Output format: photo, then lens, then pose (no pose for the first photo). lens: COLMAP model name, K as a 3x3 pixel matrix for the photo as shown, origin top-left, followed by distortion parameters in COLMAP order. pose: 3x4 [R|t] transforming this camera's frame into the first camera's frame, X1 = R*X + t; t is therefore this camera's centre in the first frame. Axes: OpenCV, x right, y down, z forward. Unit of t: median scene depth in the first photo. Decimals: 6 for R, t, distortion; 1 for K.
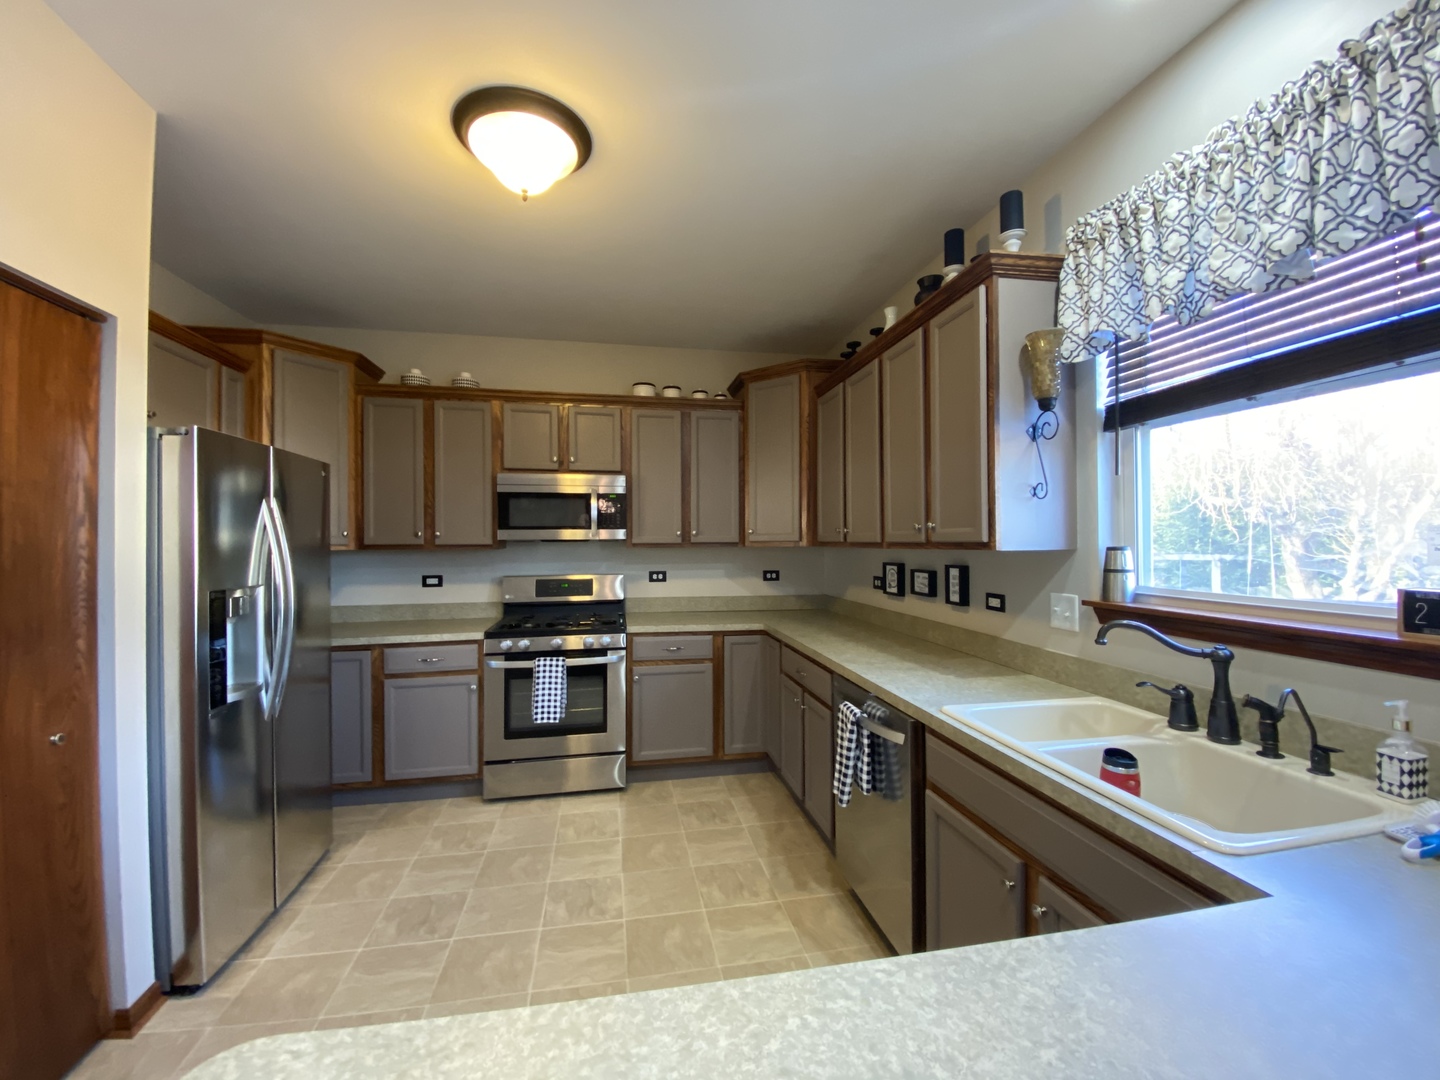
lens RADIAL K [[590.0, 0, 729.7], [0, 590.0, 535.9], [0, 0, 1]] dist [-0.003745, -0.003397]
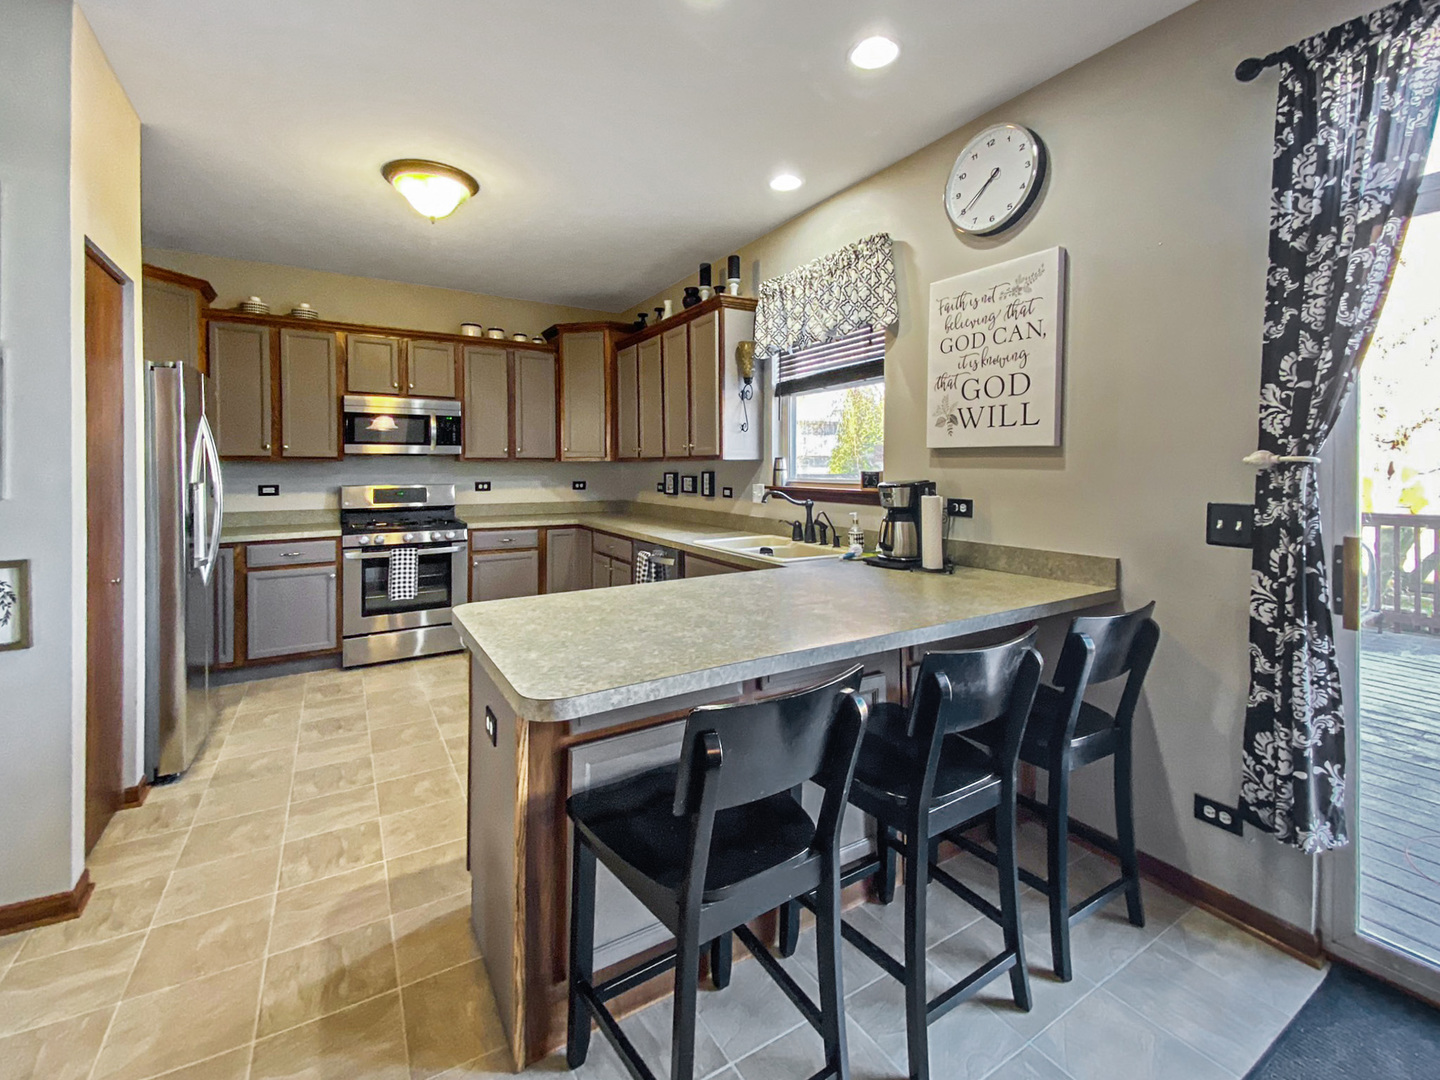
lens RADIAL K [[580.9, 0, 723.3], [0, 580.9, 526.1], [0, 0, 1]] dist [-0.011211, -0.000944]
pose [[0.938682, -0.026809, 0.343741, -0.093245], [-0.011630, 0.993943, 0.109277, 0.018429], [-0.344589, -0.106574, 0.932685, -0.380072]]
